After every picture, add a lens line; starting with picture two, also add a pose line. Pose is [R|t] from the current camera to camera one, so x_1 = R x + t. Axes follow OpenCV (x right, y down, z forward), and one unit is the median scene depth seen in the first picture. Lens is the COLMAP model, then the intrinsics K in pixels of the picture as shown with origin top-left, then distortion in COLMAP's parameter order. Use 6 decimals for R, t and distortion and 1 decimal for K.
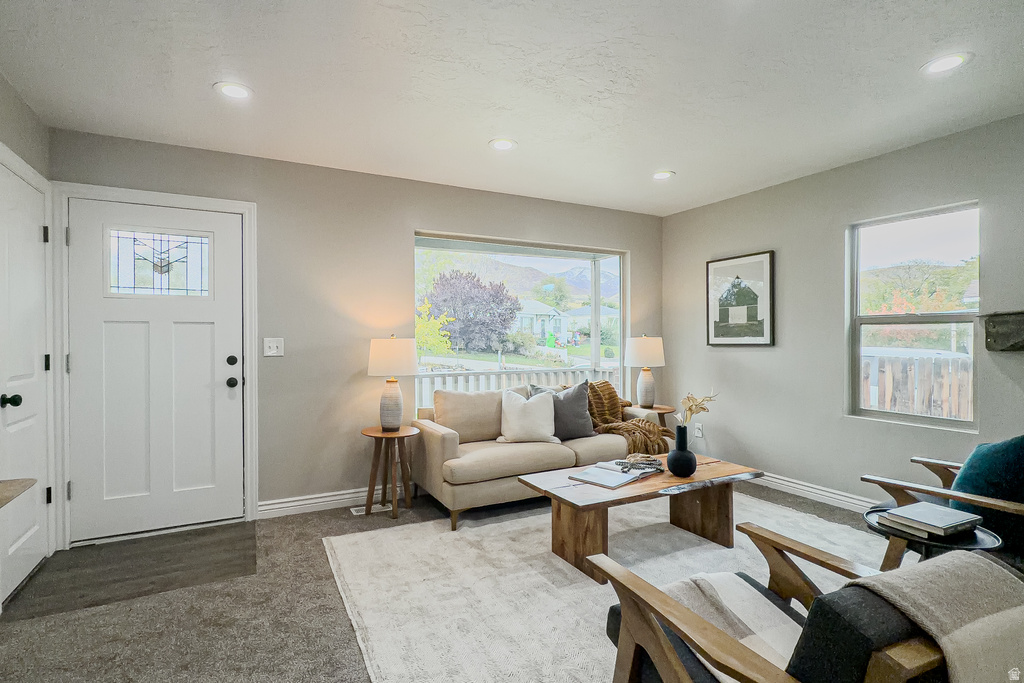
lens RADIAL K [[470.5, 0, 517.7], [0, 470.5, 337.5], [0, 0, 1]] dist [-0.001245, -0.000227]
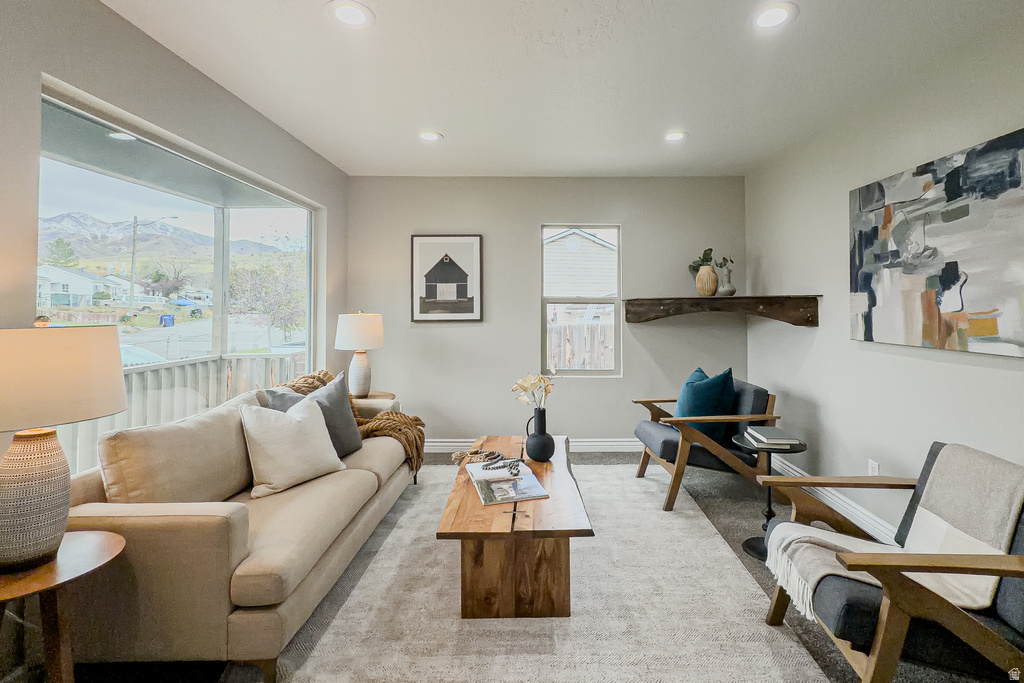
lens RADIAL K [[450.1, 0, 521.4], [0, 450.1, 308.4], [0, 0, 1]] dist [0.002006, 0.000189]
pose [[0.512223, 0.002784, 0.858848, -0.359788], [-0.001758, 0.999996, -0.002193, -0.011668], [-0.858851, -0.000387, 0.512226, 0.433667]]
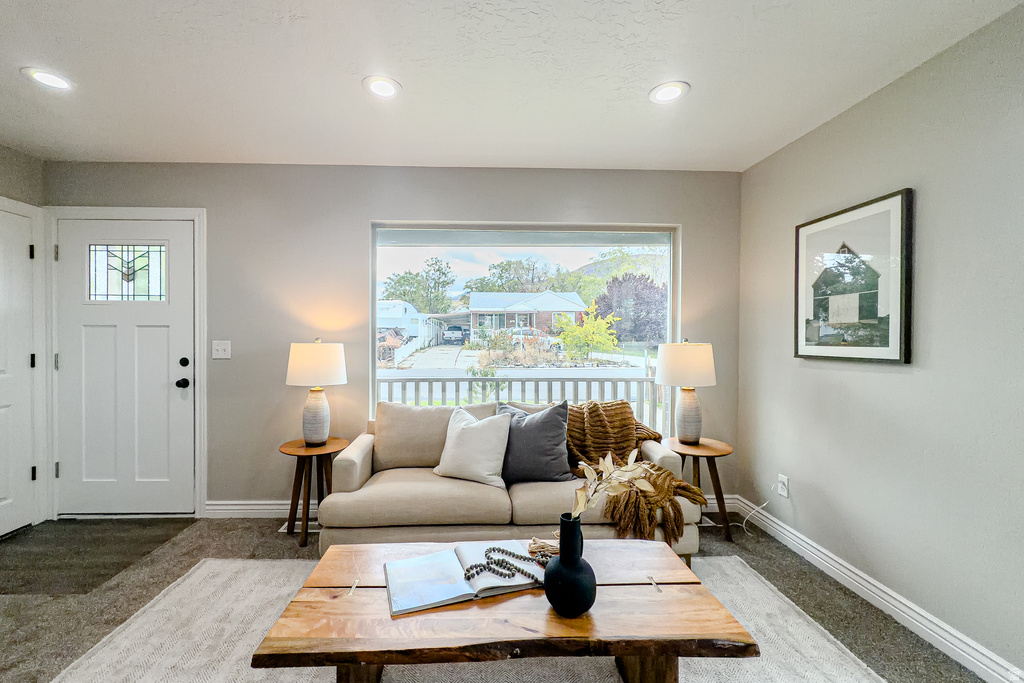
lens RADIAL K [[413.8, 0, 500.3], [0, 413.8, 337.4], [0, 0, 1]] dist [-0.000299, 0.000081]
pose [[0.903060, 0.009139, -0.429418, 0.367879], [-0.006932, 0.999954, 0.006704, -0.014688], [0.429459, -0.003078, 0.903081, 0.415263]]
